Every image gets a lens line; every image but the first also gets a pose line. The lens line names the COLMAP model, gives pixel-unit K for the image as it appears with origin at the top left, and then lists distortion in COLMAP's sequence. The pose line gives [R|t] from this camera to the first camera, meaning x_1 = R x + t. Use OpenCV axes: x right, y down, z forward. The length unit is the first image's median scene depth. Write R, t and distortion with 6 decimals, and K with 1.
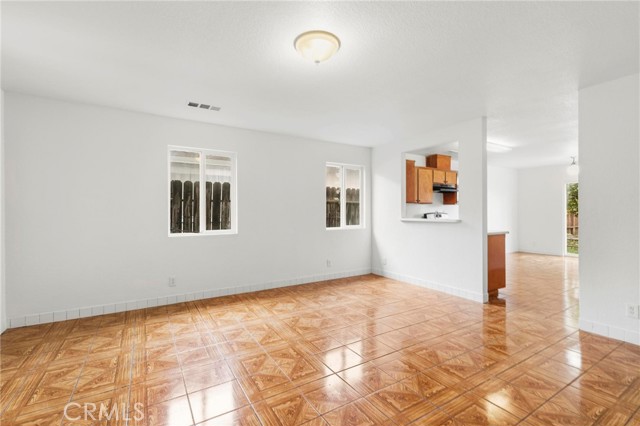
lens RADIAL K [[288.9, 0, 320.4], [0, 288.9, 211.5], [0, 0, 1]] dist [0.000783, 0.000087]
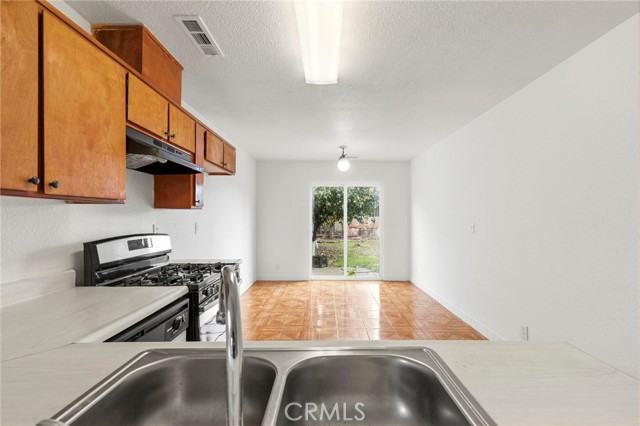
lens RADIAL K [[288.9, 0, 322.3], [0, 288.9, 217.2], [0, 0, 1]] dist [0.000783, 0.000087]
pose [[0.536779, 0.005496, 0.843705, 0.264337], [-0.003051, 0.999985, -0.004573, -0.013606], [-0.843717, -0.000119, 0.536788, 0.708997]]
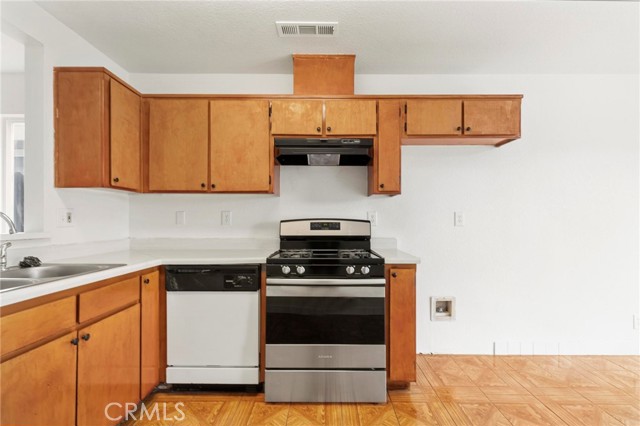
lens RADIAL K [[288.9, 0, 319.9], [0, 288.9, 214.8], [0, 0, 1]] dist [0.000783, 0.000087]
pose [[0.841050, -0.000155, -0.540957, 0.633616], [-0.002246, 0.999990, -0.003778, 0.001800], [0.540952, 0.004393, 0.841042, 0.720975]]
